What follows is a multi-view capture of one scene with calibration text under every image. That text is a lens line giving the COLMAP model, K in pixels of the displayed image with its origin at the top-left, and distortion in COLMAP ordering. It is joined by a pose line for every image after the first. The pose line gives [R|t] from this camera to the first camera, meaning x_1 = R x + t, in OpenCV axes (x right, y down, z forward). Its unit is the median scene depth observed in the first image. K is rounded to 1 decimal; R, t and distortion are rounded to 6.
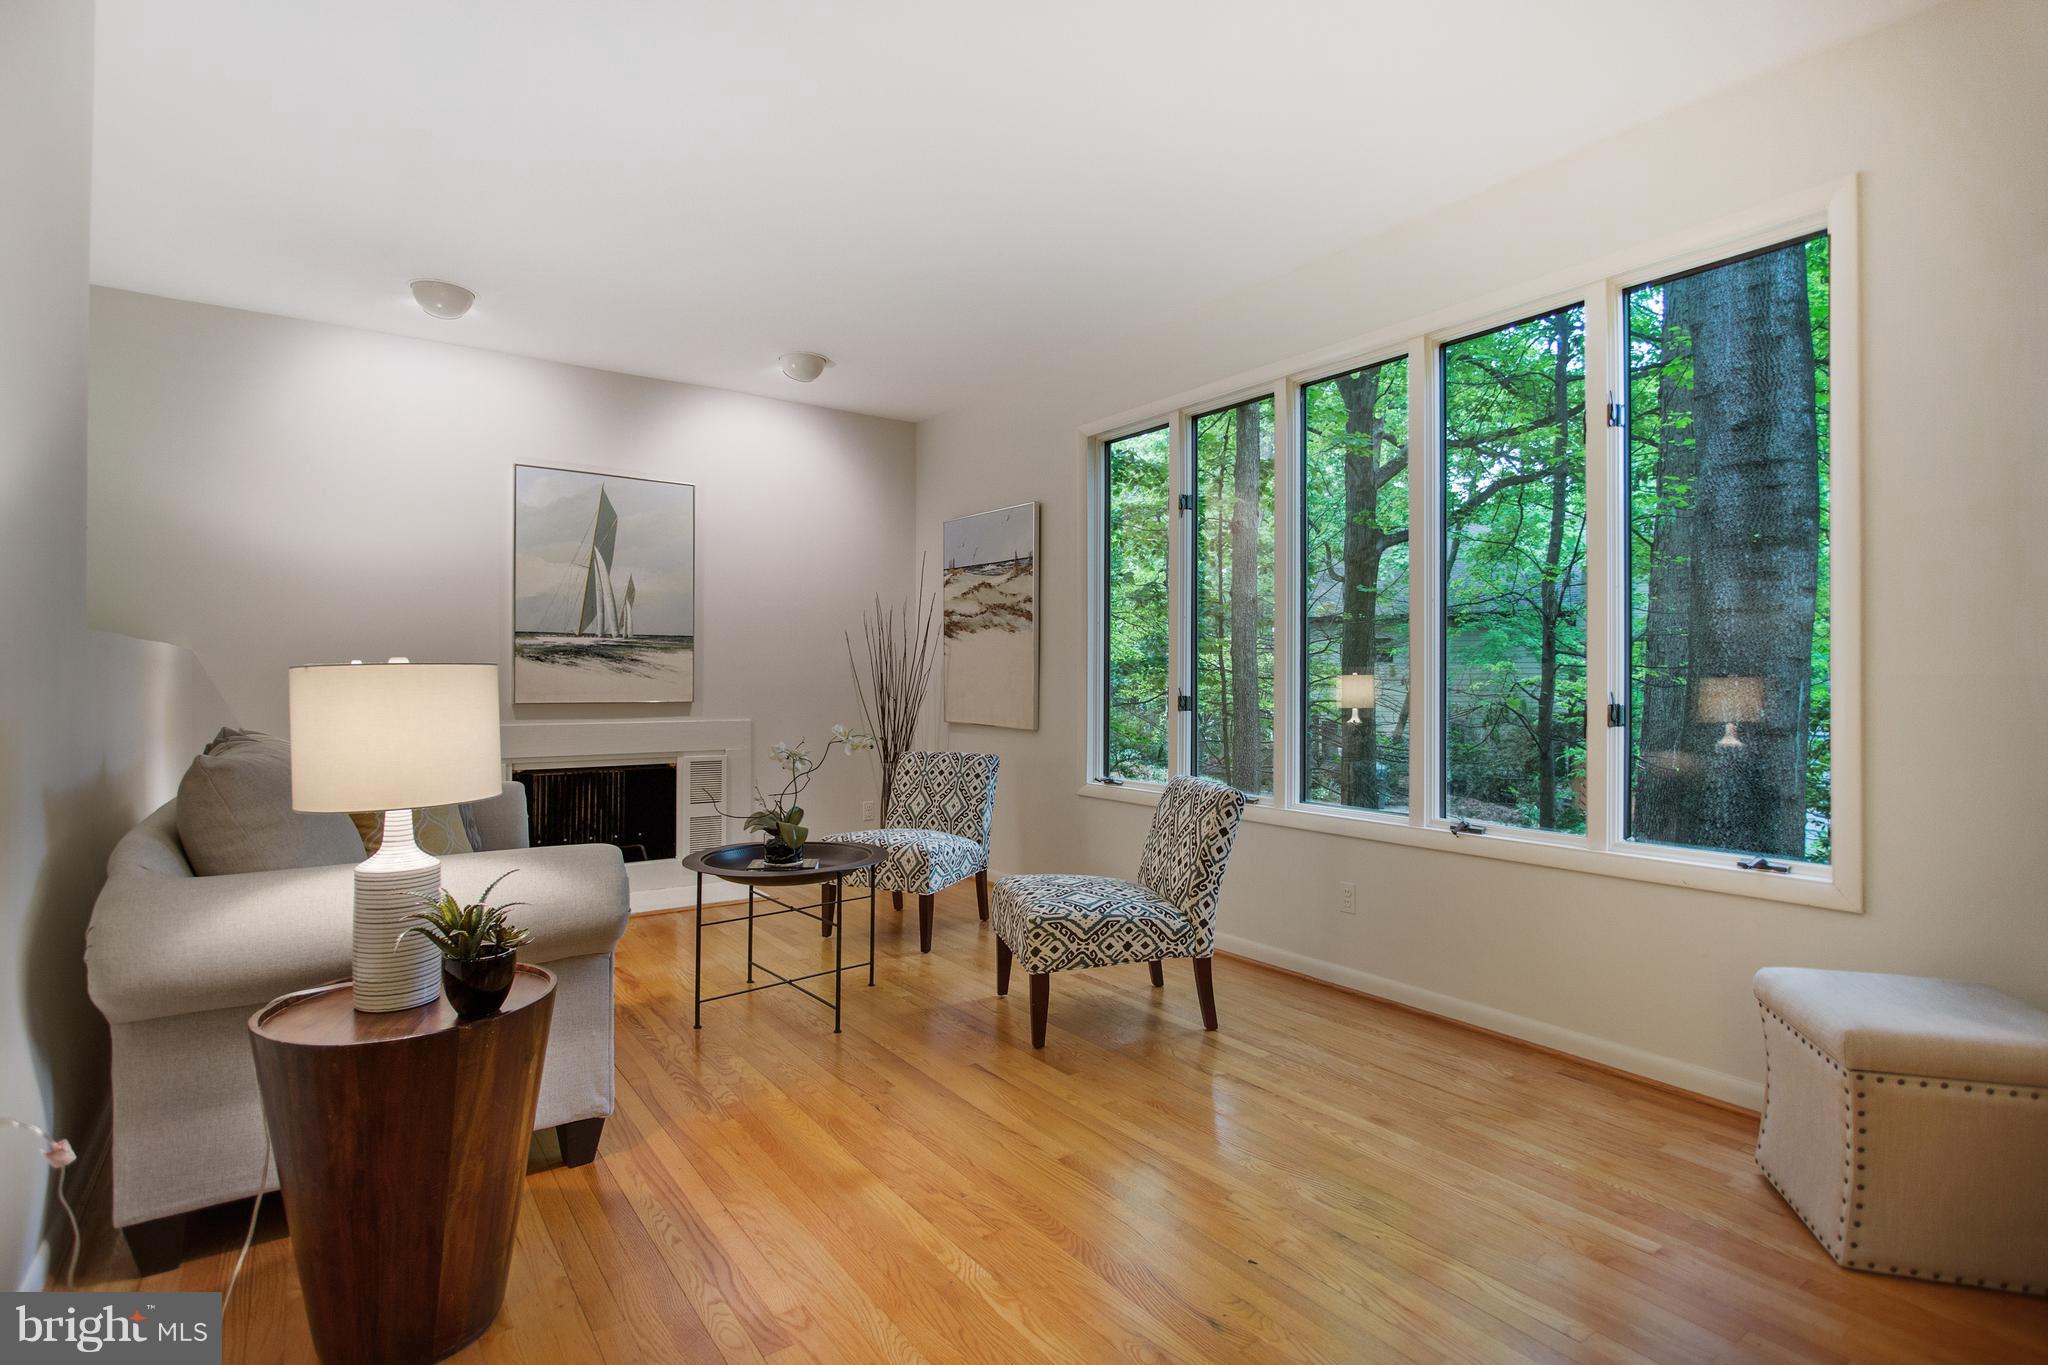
lens RADIAL K [[979.2, 0, 1024.0], [0, 979.2, 682.5], [0, 0, 1]] dist [0.001348, 0.000025]
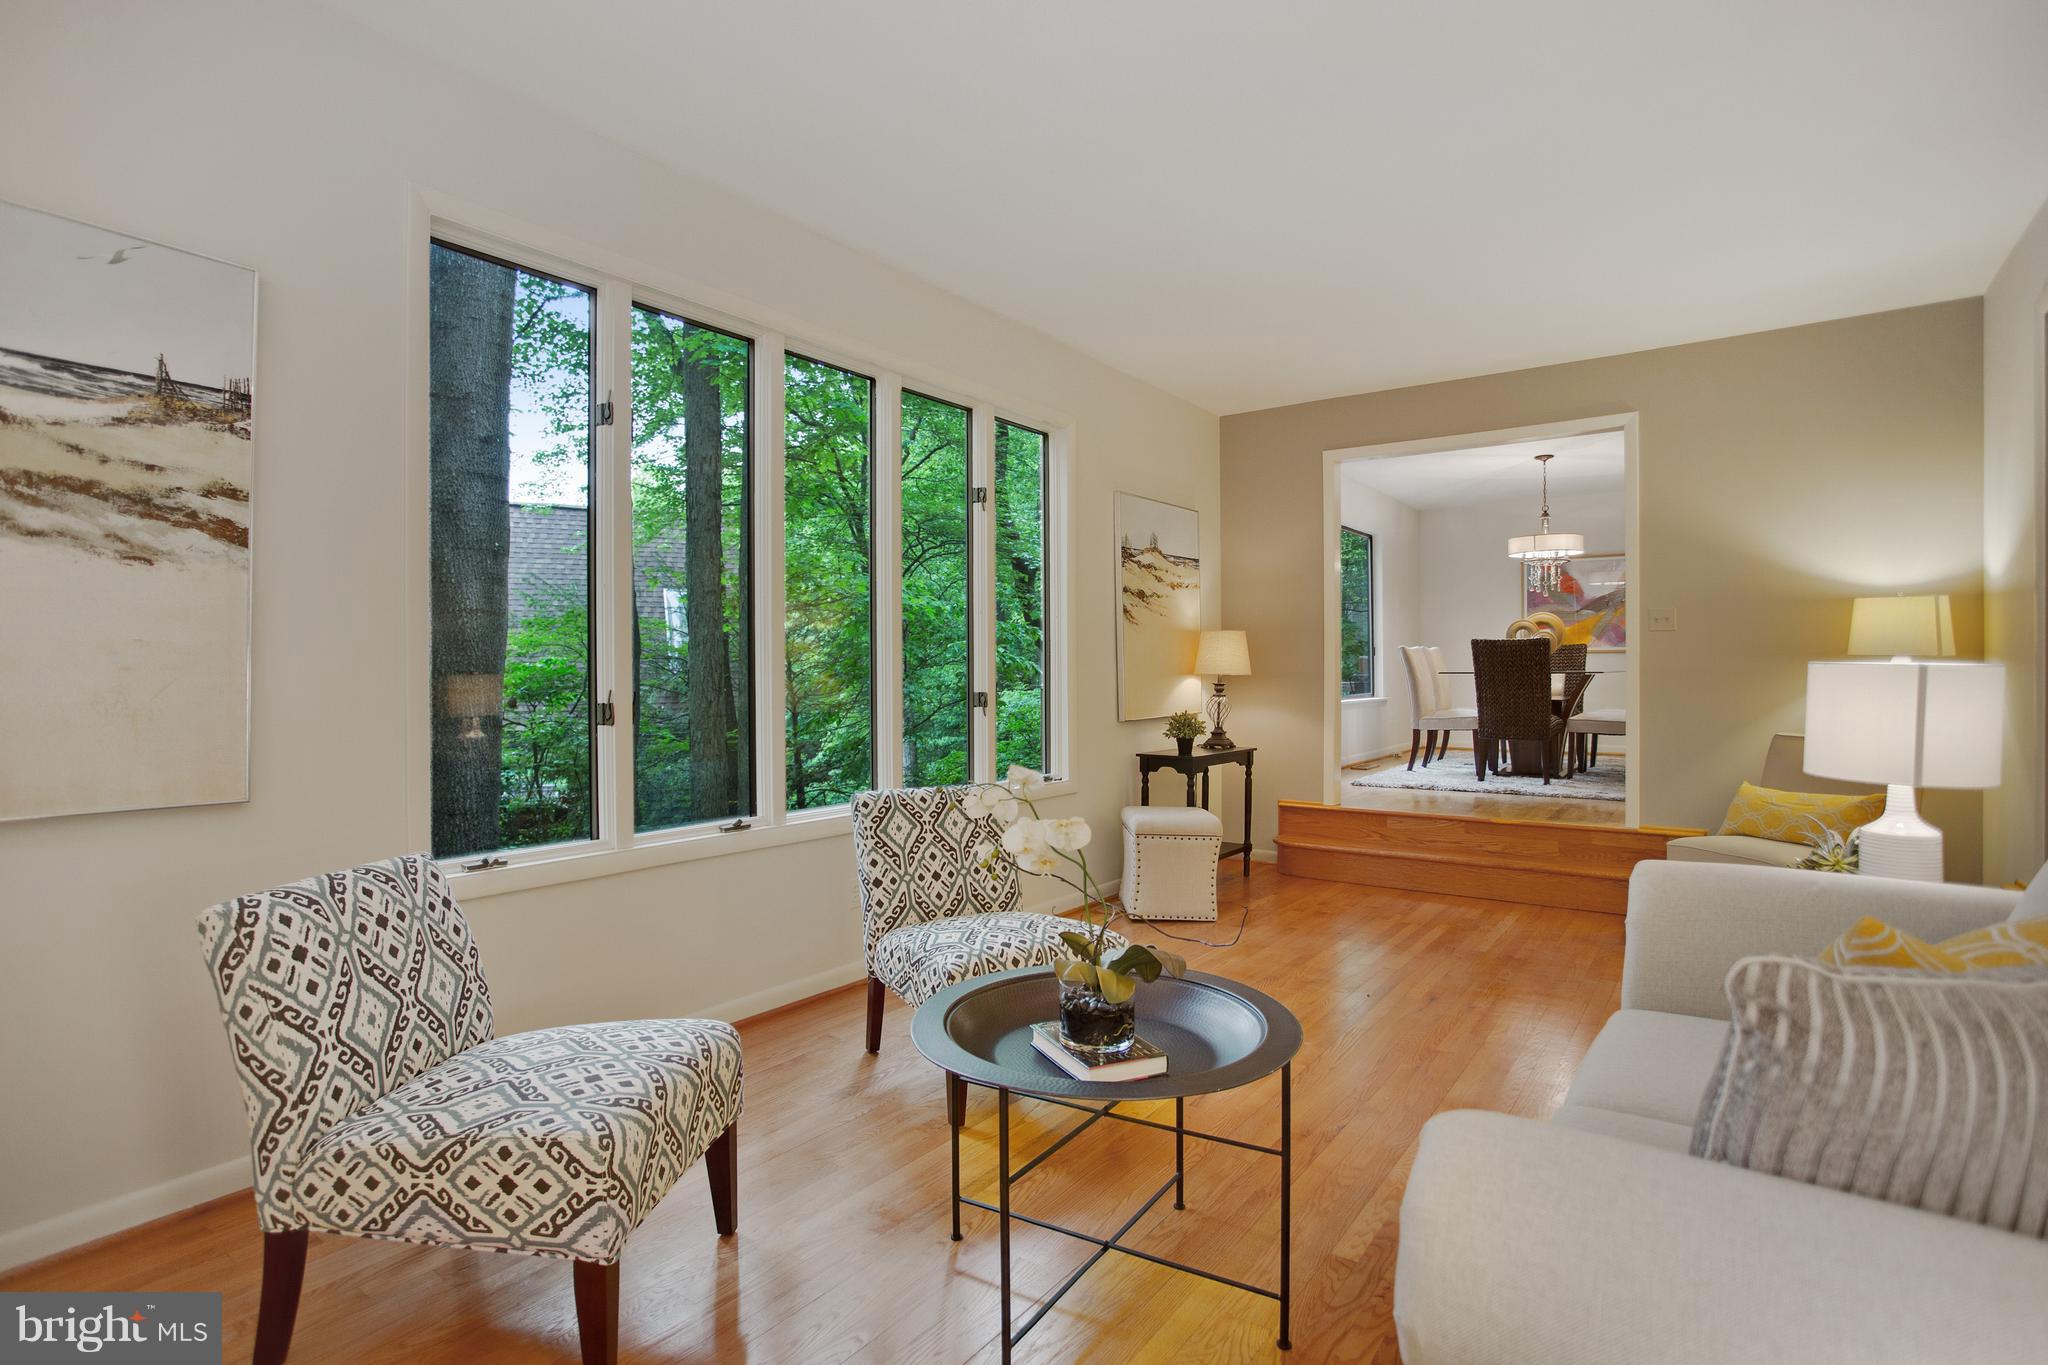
lens RADIAL K [[1067.3, 0, 1035.2], [0, 1067.3, 674.8], [0, 0, 1]] dist [-0.001284, 0.000063]
pose [[-0.256457, -0.002807, 0.966551, -0.556997], [0.008719, 0.999948, 0.005218, -0.007127], [-0.966516, 0.009765, -0.256420, 0.846076]]
